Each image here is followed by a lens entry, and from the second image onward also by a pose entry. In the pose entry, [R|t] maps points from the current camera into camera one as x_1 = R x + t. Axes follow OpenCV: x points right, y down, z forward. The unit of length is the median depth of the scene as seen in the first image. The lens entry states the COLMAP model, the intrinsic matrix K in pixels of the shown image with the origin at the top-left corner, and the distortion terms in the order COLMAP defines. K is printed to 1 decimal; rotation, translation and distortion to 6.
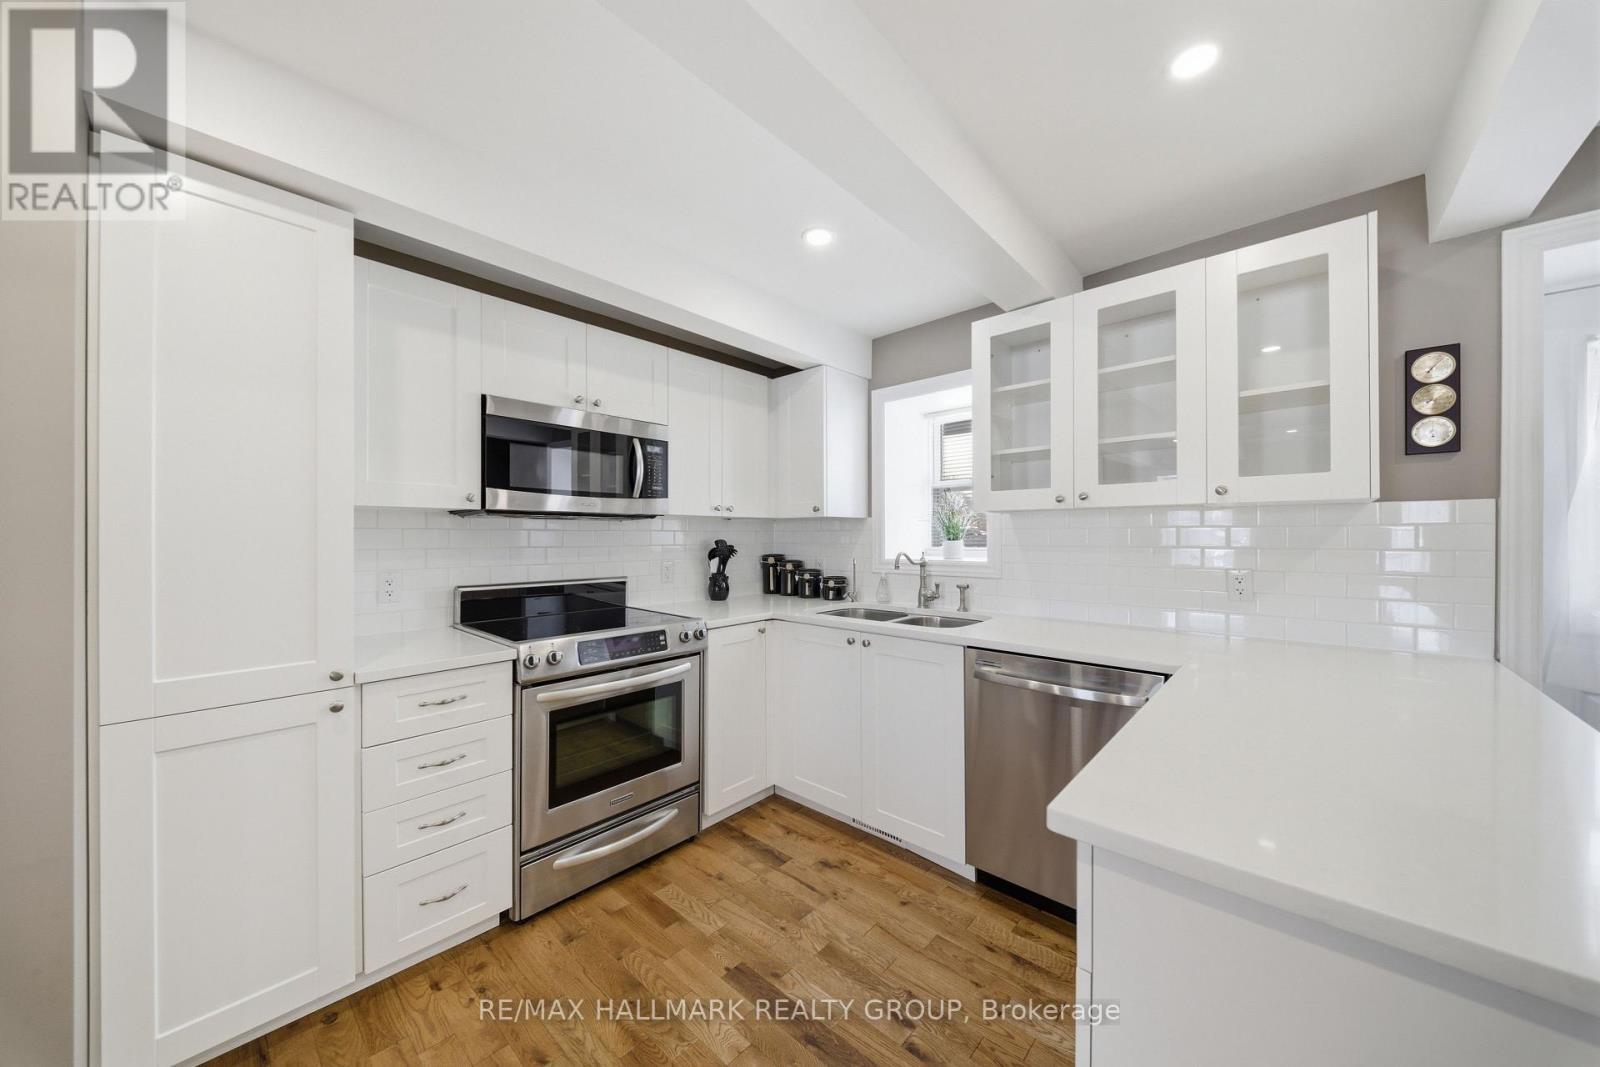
lens RADIAL K [[560.2, 0, 800.0], [0, 560.2, 533.5], [0, 0, 1]] dist [-0.000970, -0.000242]
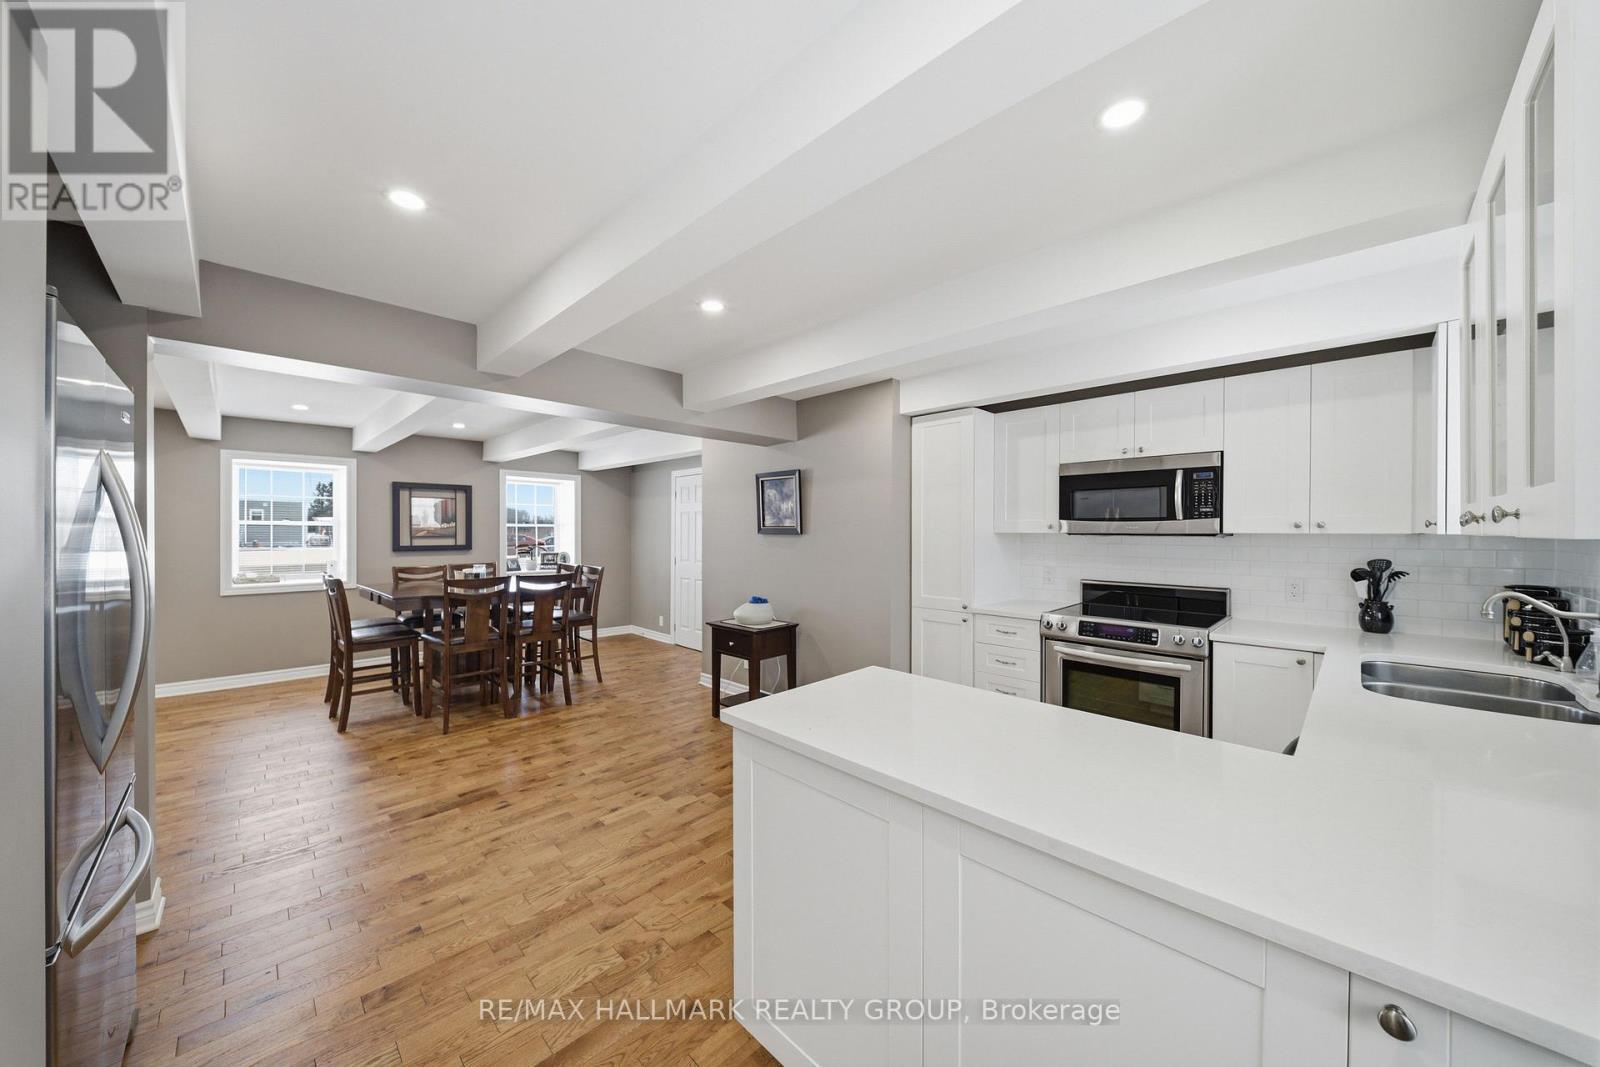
lens RADIAL K [[560.2, 0, 800.0], [0, 560.2, 533.5], [0, 0, 1]] dist [-0.000970, -0.000242]
pose [[-0.060689, 0.004875, -0.998145, 0.951451], [0.000842, 0.999988, 0.004833, -0.041323], [0.998156, -0.000547, -0.060692, 0.269558]]
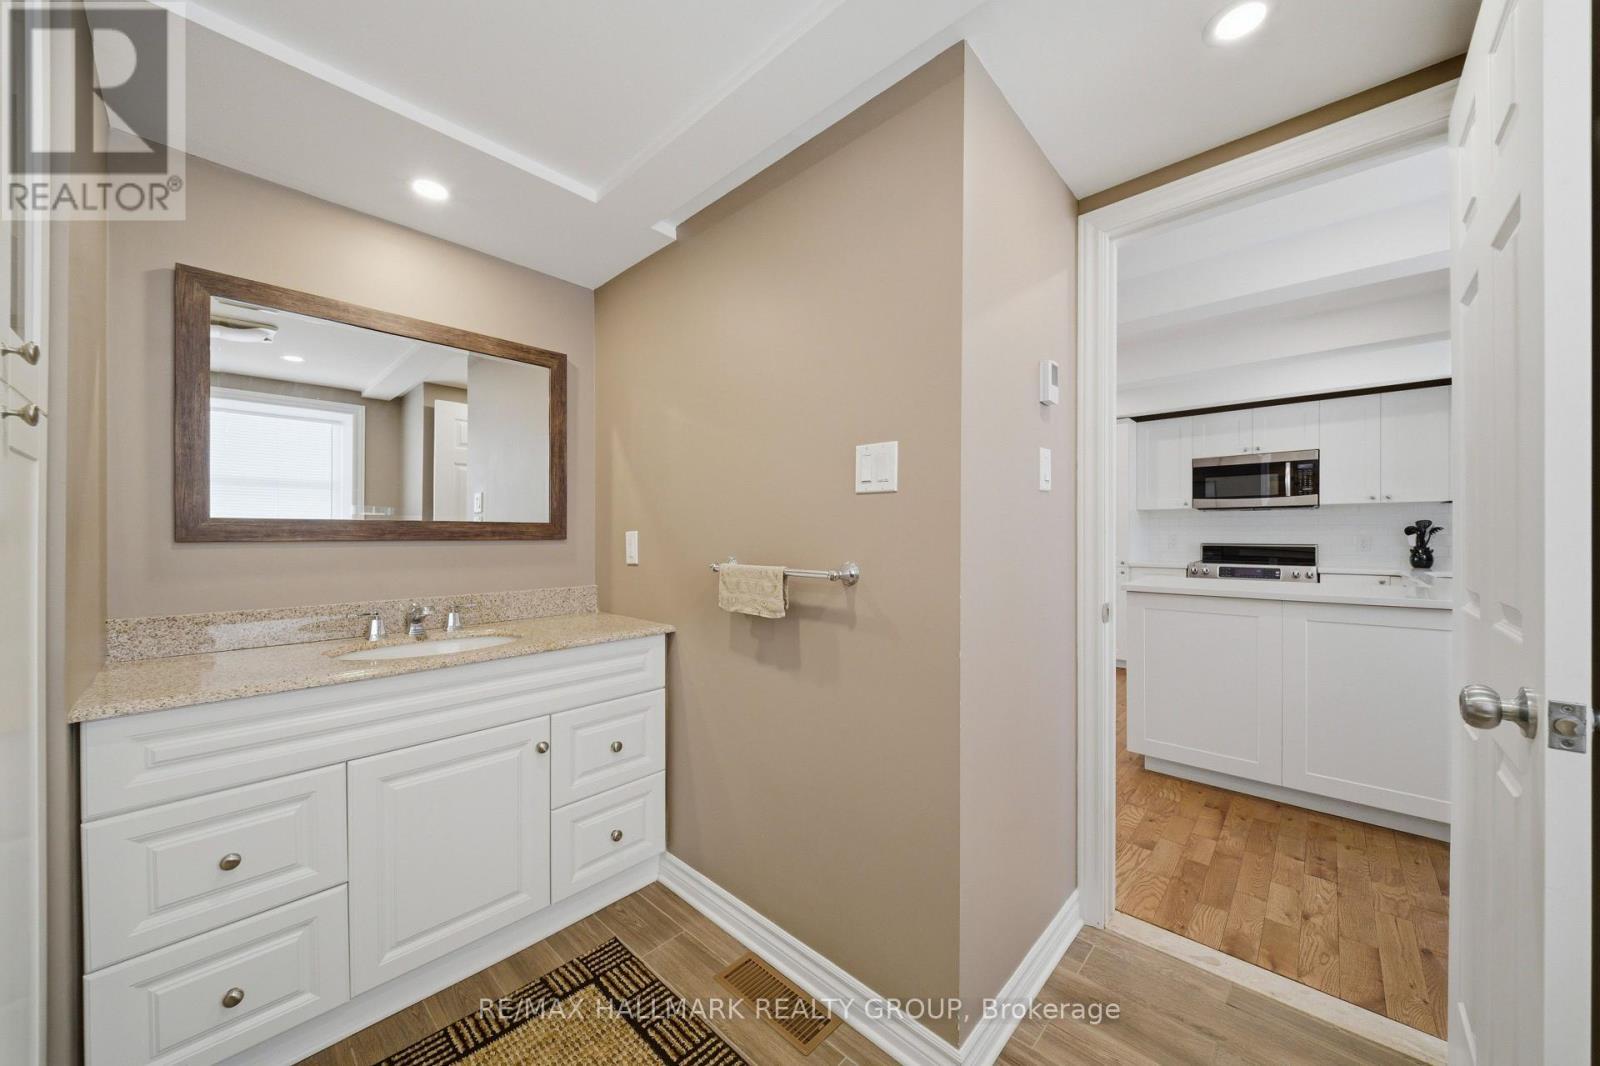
lens RADIAL K [[577.8, 0, 800.0], [0, 577.8, 533.0], [0, 0, 1]] dist [-0.000109, -0.000074]
pose [[-0.016207, -0.005699, -0.999852, 1.544807], [0.000503, 0.999984, -0.005708, 0.060904], [0.999869, -0.000595, -0.016204, -0.496165]]
